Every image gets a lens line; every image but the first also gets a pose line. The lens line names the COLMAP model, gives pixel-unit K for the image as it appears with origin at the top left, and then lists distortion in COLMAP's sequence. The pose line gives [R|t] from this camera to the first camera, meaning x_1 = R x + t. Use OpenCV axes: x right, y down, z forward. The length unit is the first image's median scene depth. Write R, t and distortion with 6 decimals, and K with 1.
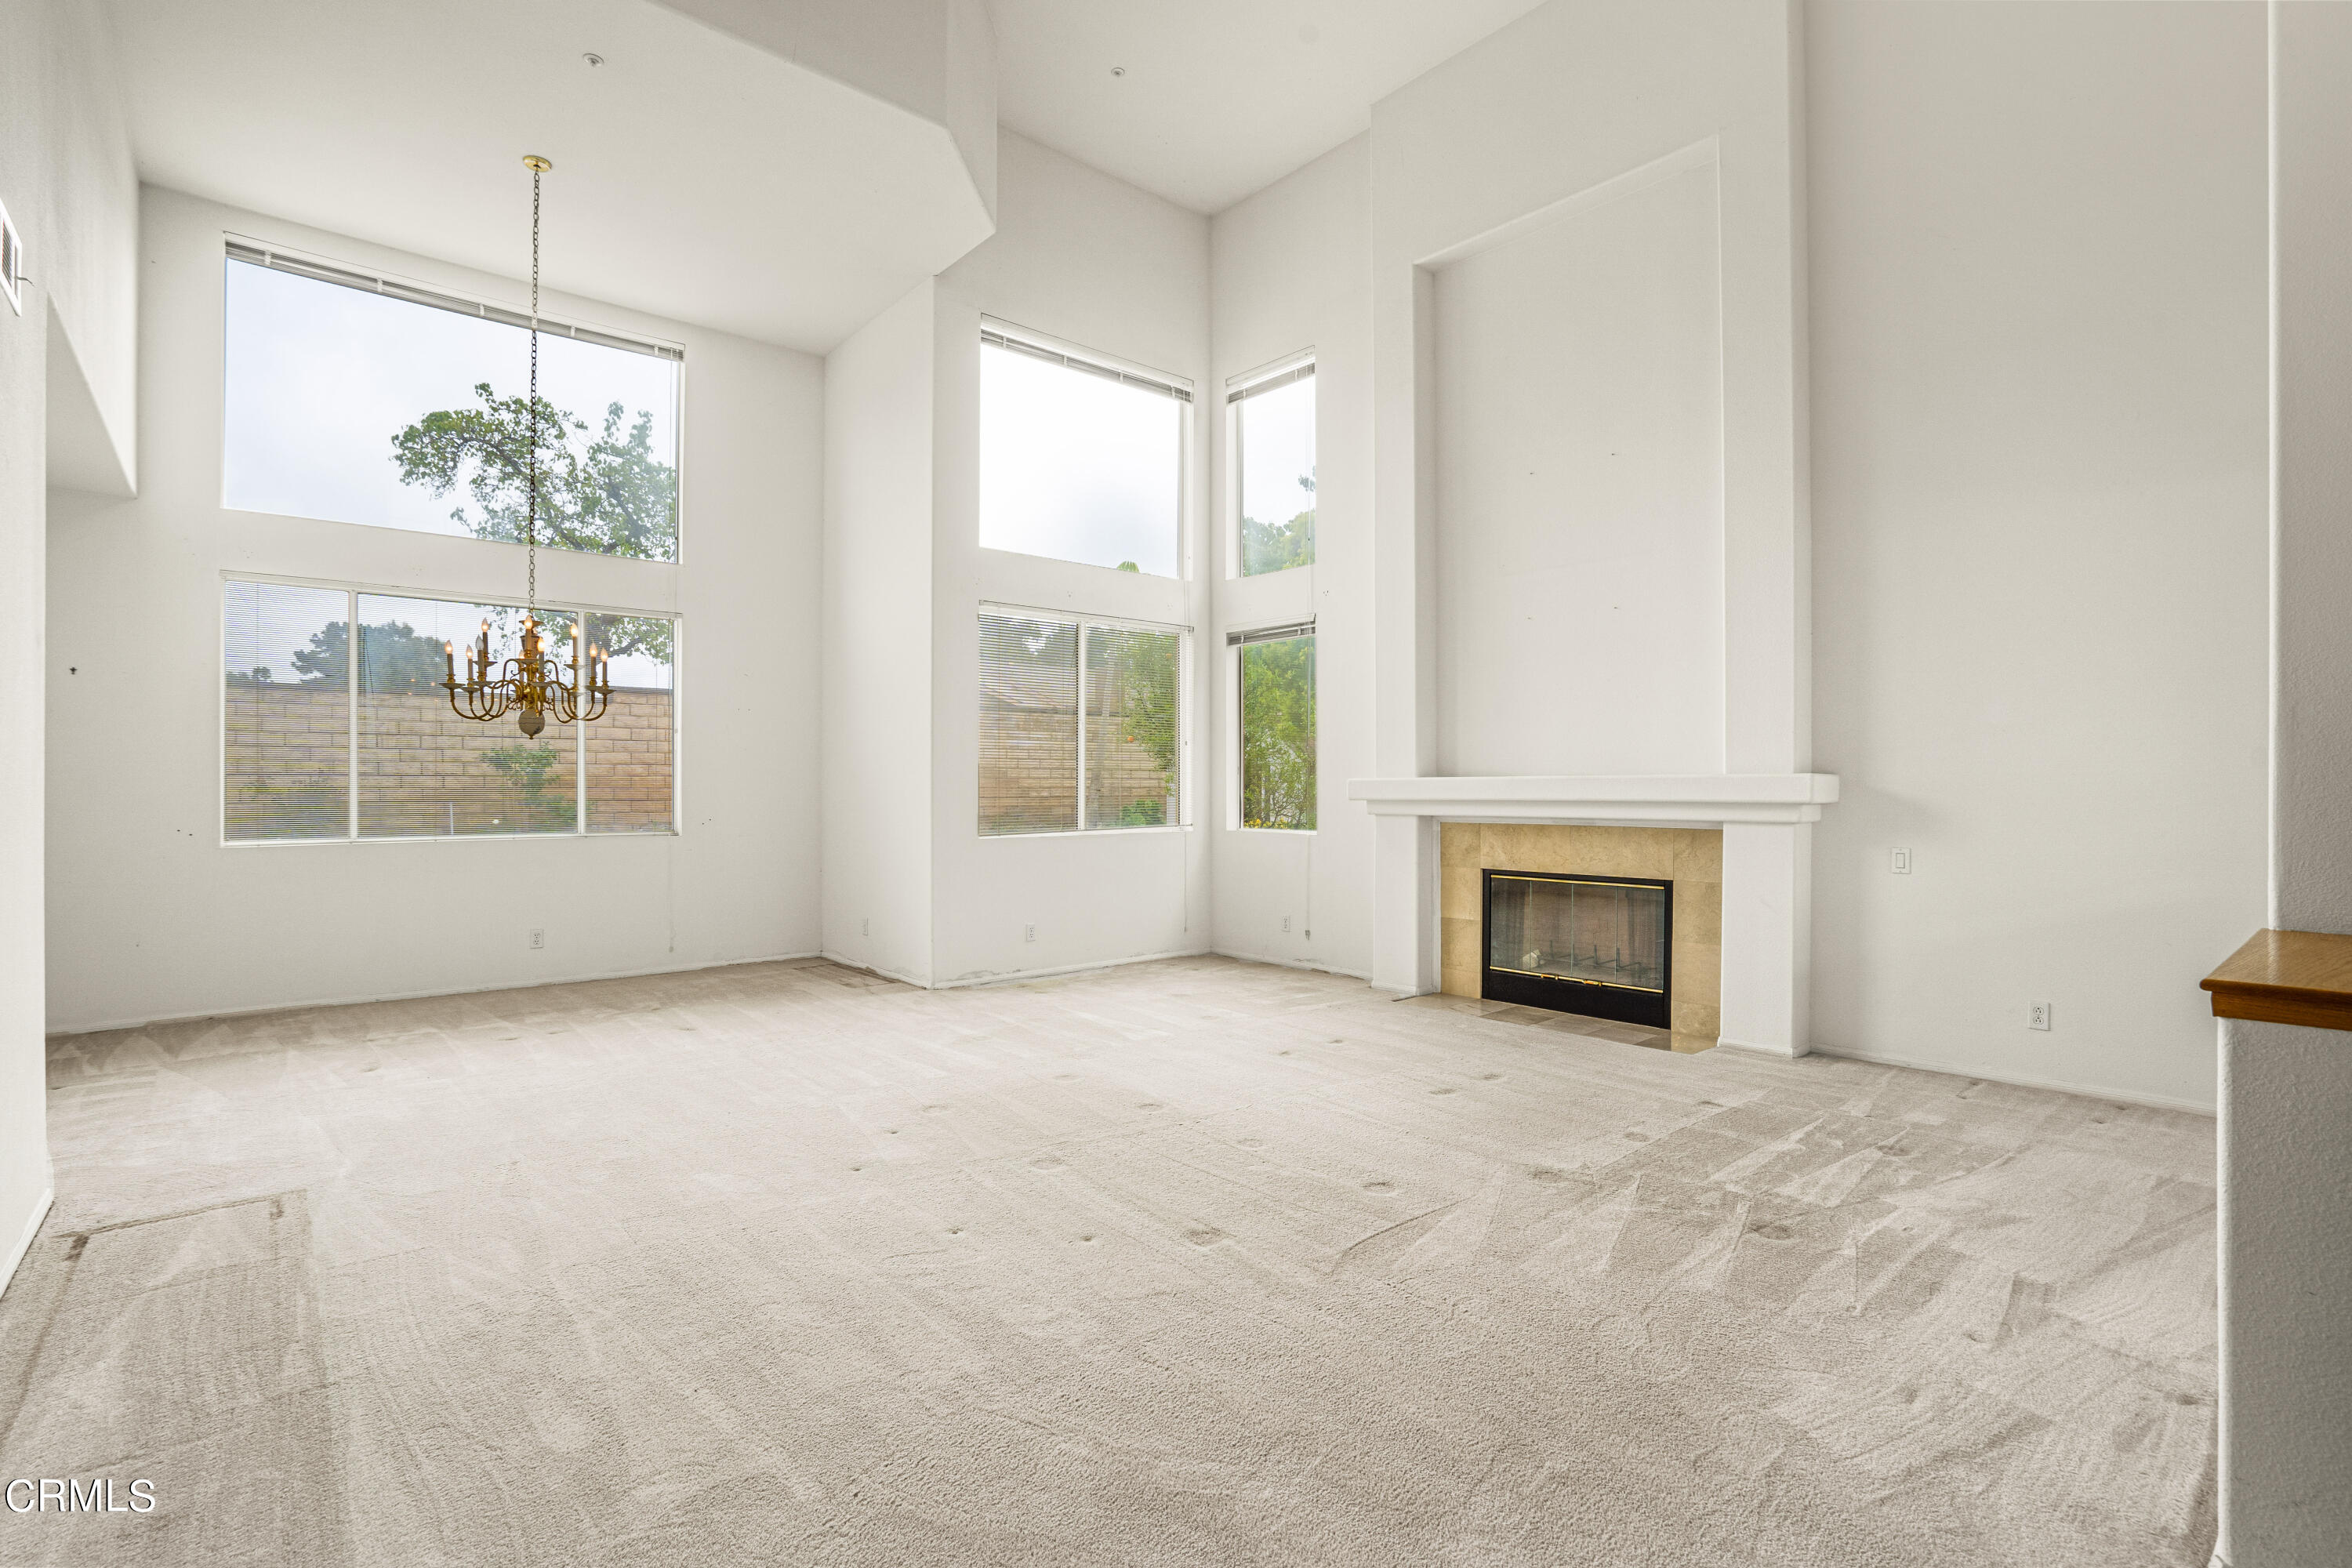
lens RADIAL K [[1092.3, 0, 1176.0], [0, 1092.3, 784.0], [0, 0, 1]] dist [-0.059227, 0.021726]
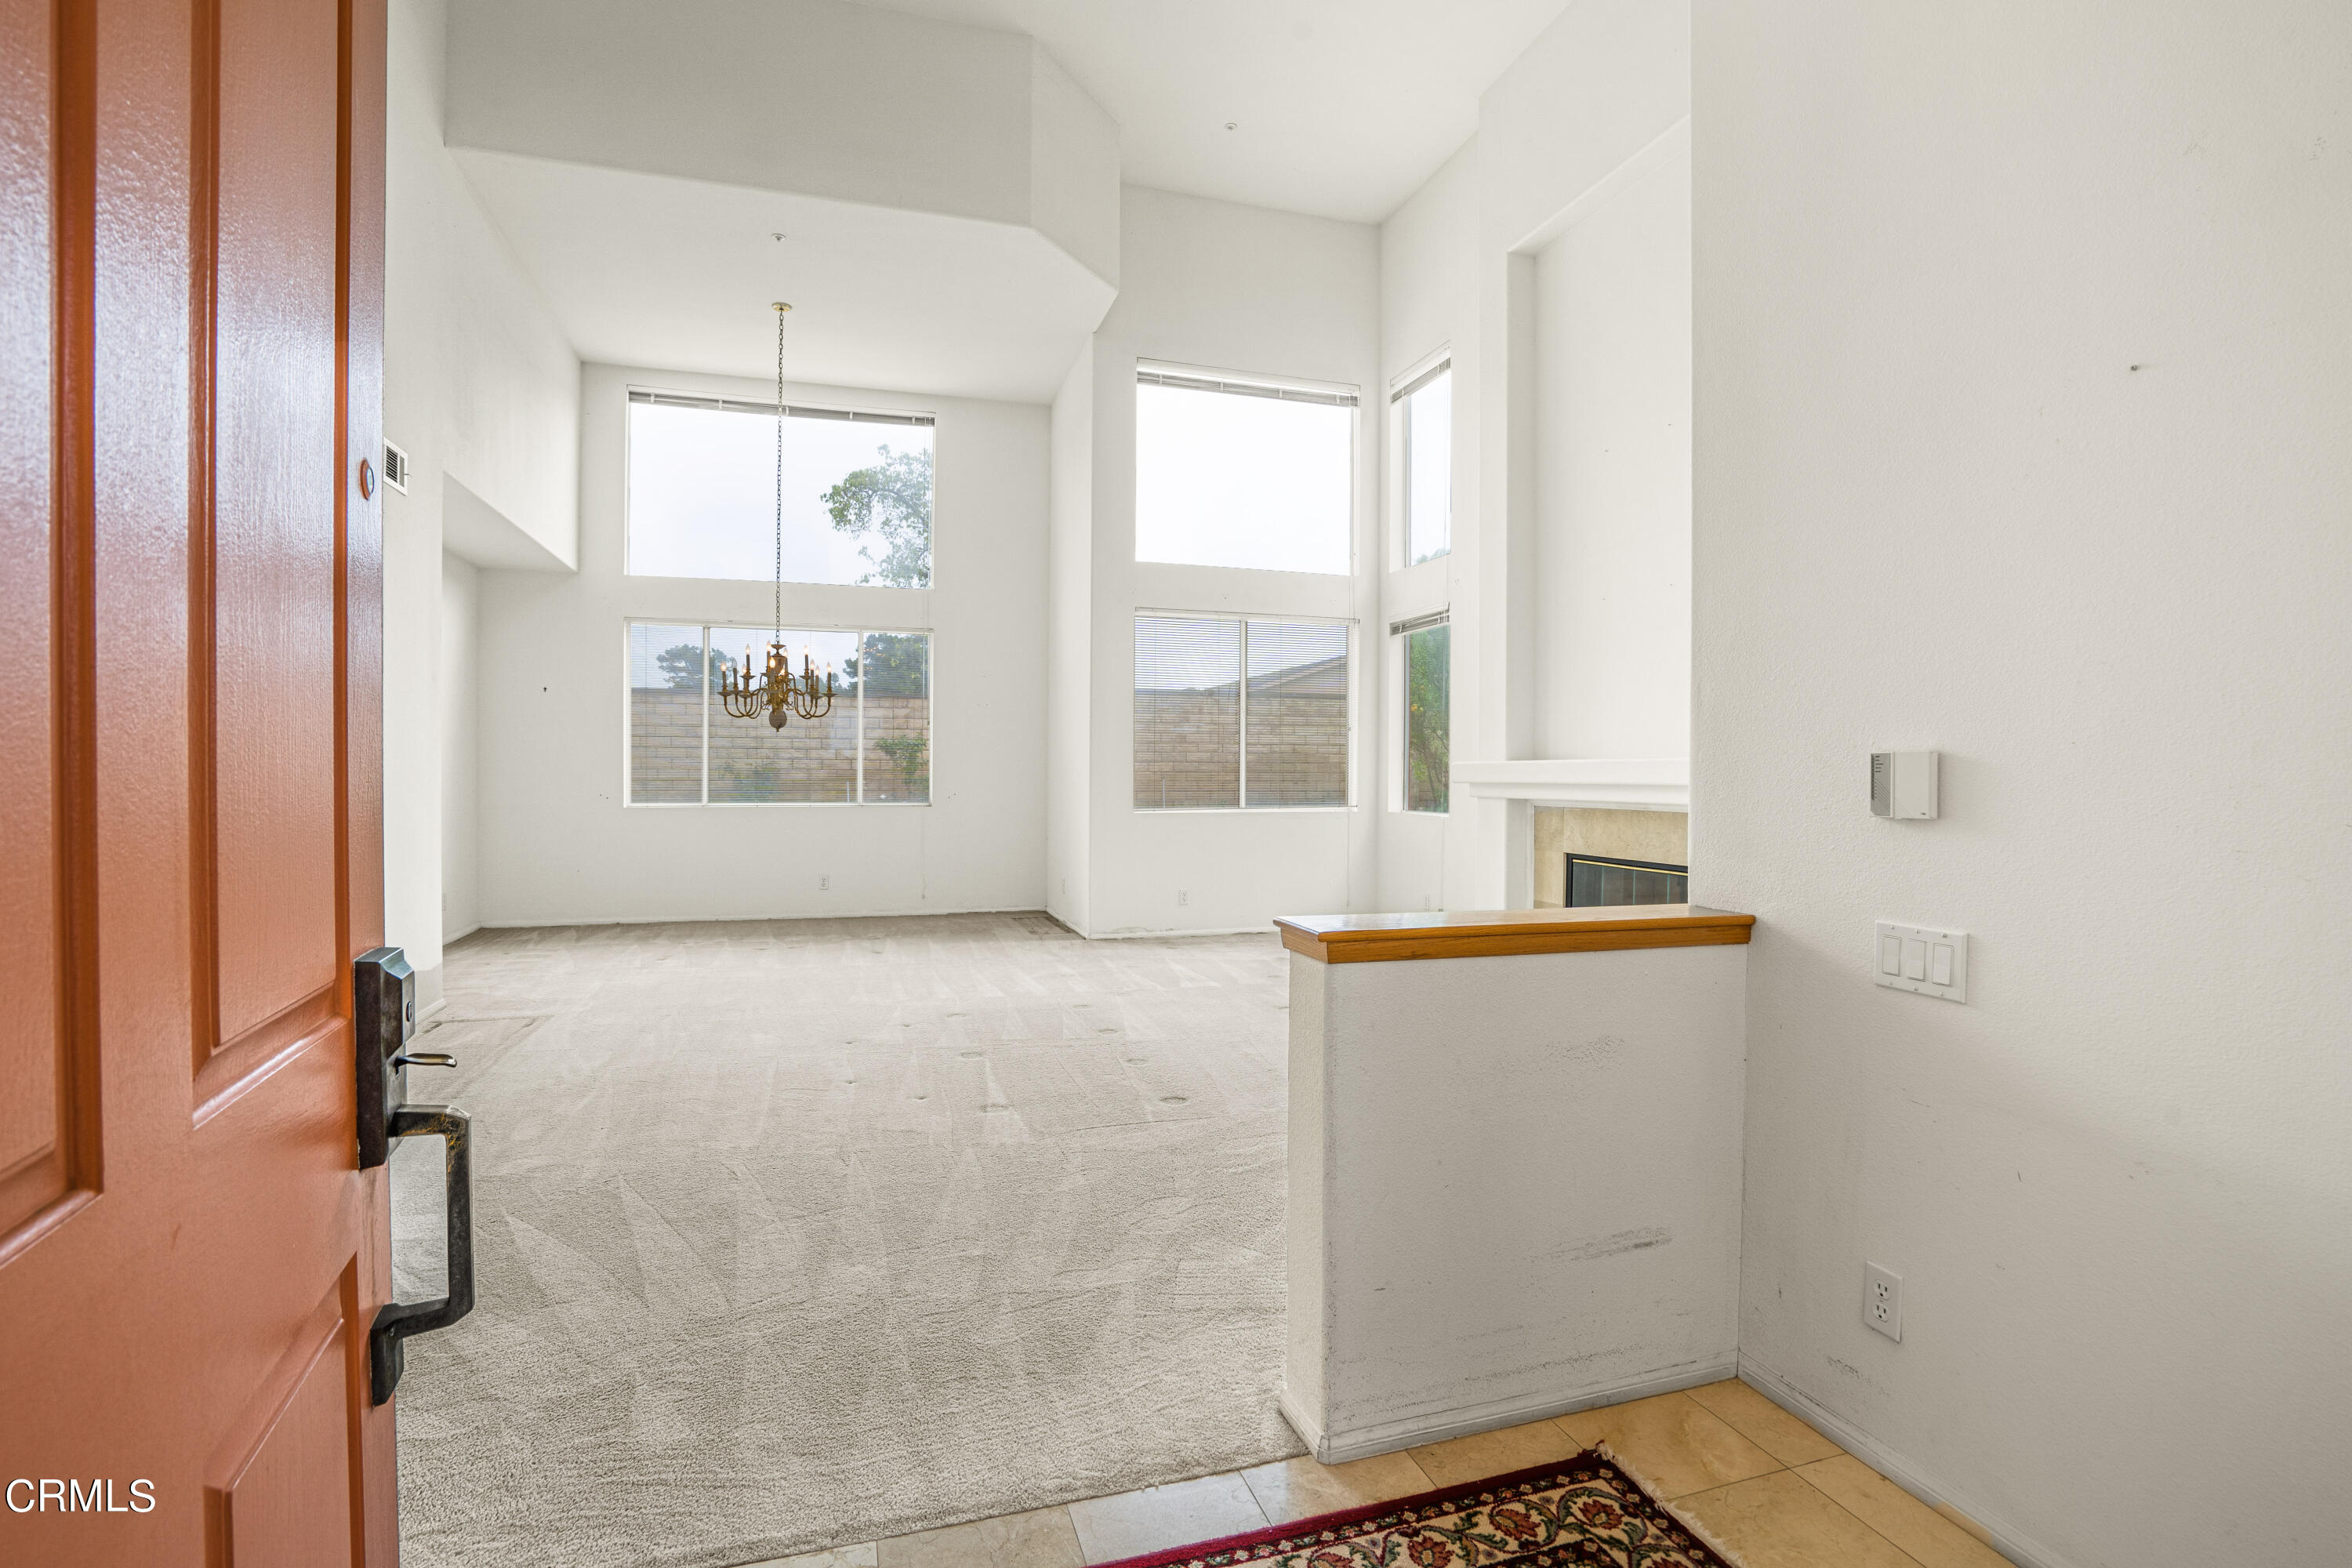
lens RADIAL K [[1096.2, 0, 1176.0], [0, 1096.2, 784.0], [0, 0, 1]] dist [-0.087037, 0.044842]
pose [[0.916500, 0.009755, -0.399915, 0.324573], [-0.005171, 0.999908, 0.012541, 0.004210], [0.400001, -0.009426, 0.916466, -0.047464]]
